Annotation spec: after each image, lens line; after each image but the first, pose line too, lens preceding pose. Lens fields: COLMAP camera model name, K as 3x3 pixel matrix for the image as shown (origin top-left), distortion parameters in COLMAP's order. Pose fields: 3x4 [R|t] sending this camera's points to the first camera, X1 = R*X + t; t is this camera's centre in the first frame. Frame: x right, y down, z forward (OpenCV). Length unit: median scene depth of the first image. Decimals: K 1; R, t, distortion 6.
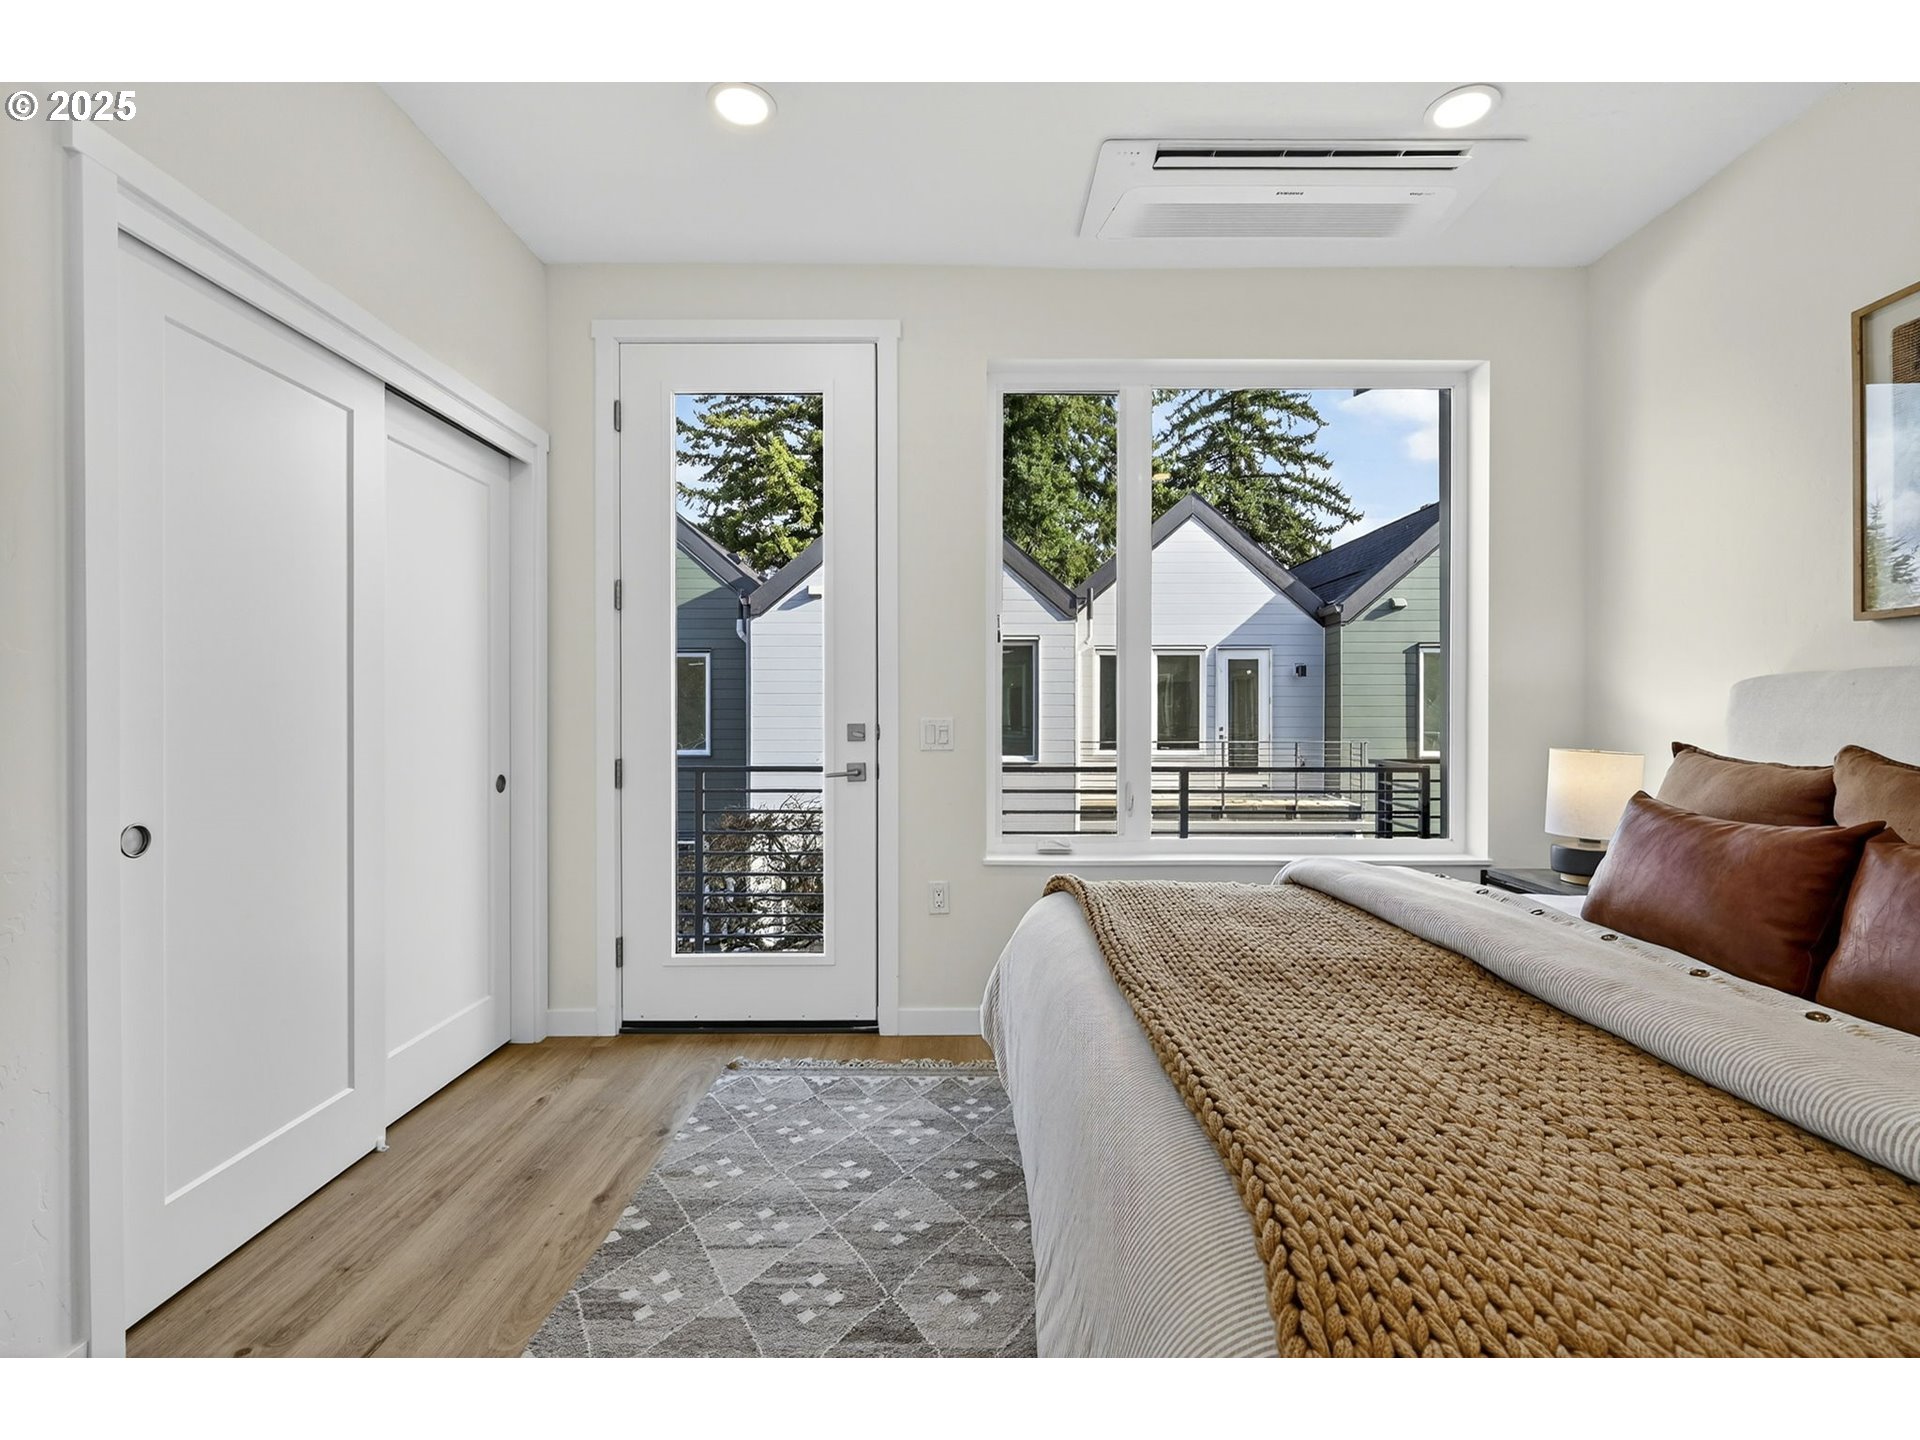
lens RADIAL K [[887.2, 0, 960.0], [0, 887.2, 720.0], [0, 0, 1]] dist [-0.001004, 0.000003]
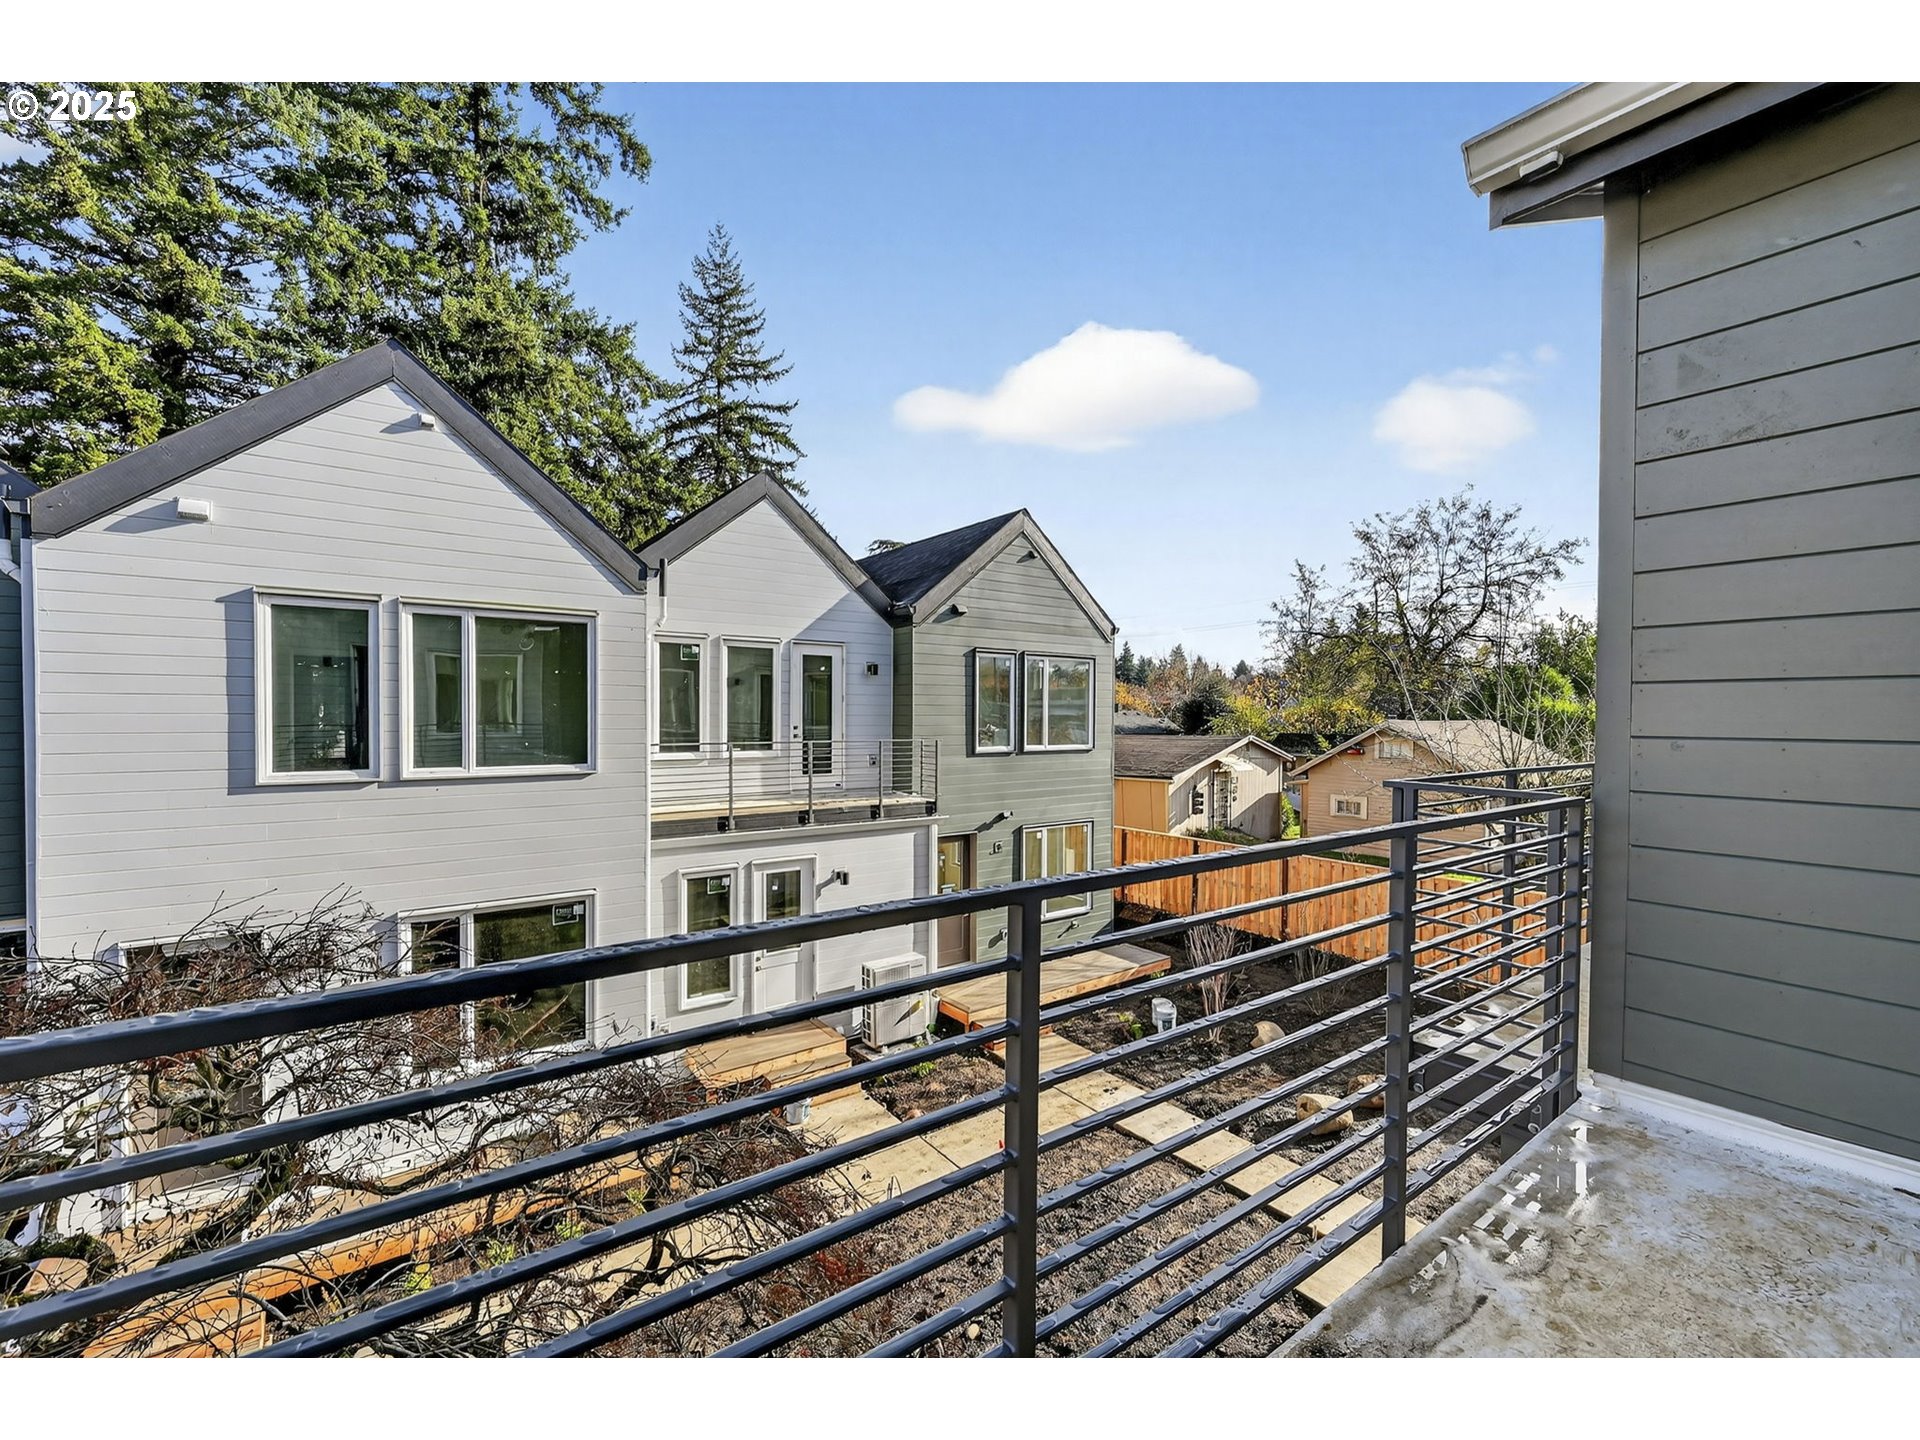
lens RADIAL K [[769.0, 0, 967.9], [0, 769.0, 733.2], [0, 0, 1]] dist [-0.001991, 0.000081]
pose [[0.792764, -0.010963, 0.609431, -0.060068], [-0.001224, 0.999808, 0.019579, -0.000432], [-0.609528, -0.016267, 0.792598, 0.237462]]
